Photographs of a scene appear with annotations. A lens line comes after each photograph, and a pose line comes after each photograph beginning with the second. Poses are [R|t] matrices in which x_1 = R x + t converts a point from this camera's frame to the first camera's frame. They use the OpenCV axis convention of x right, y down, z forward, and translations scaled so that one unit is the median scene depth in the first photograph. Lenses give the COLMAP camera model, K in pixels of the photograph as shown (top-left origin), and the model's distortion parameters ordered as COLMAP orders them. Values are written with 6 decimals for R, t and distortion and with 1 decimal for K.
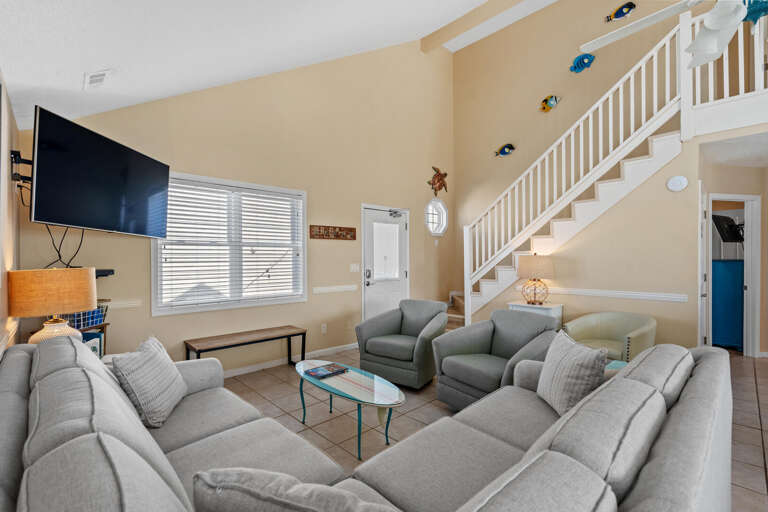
lens RADIAL K [[351.4, 0, 379.1], [0, 351.4, 258.3], [0, 0, 1]] dist [0.000053, -0.000041]
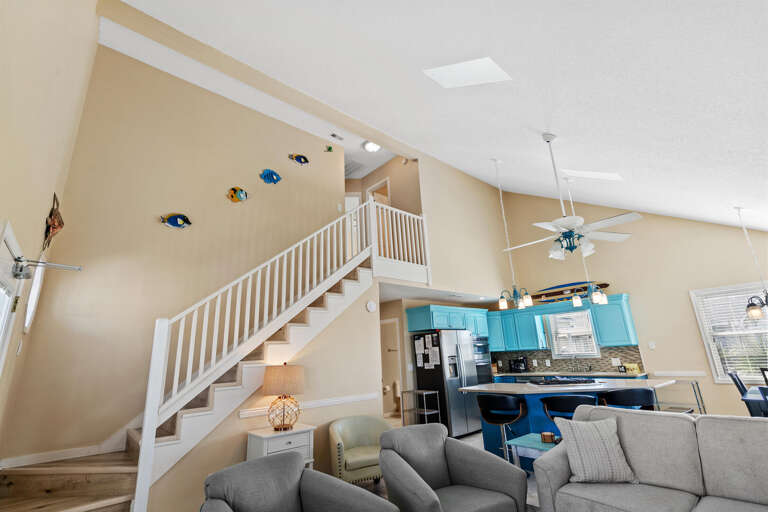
lens RADIAL K [[351.4, 0, 384.5], [0, 351.4, 252.1], [0, 0, 1]] dist [0.000053, -0.000041]
pose [[0.052867, 0.286933, 0.956491, -0.396563], [0.039657, 0.956471, -0.289119, -0.014704], [-0.997814, 0.053216, 0.039187, 0.682690]]
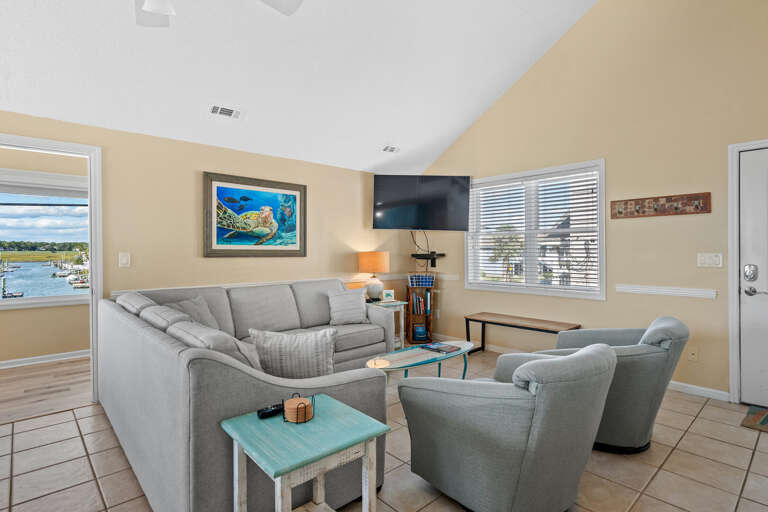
lens RADIAL K [[398.9, 0, 378.9], [0, 398.9, 255.0], [0, 0, 1]] dist [0.004248, -0.000523]
pose [[-0.026363, 0.018507, -0.999481, 0.657556], [0.008188, 0.999799, 0.018297, 0.001467], [0.999619, -0.007701, -0.026509, 0.502336]]
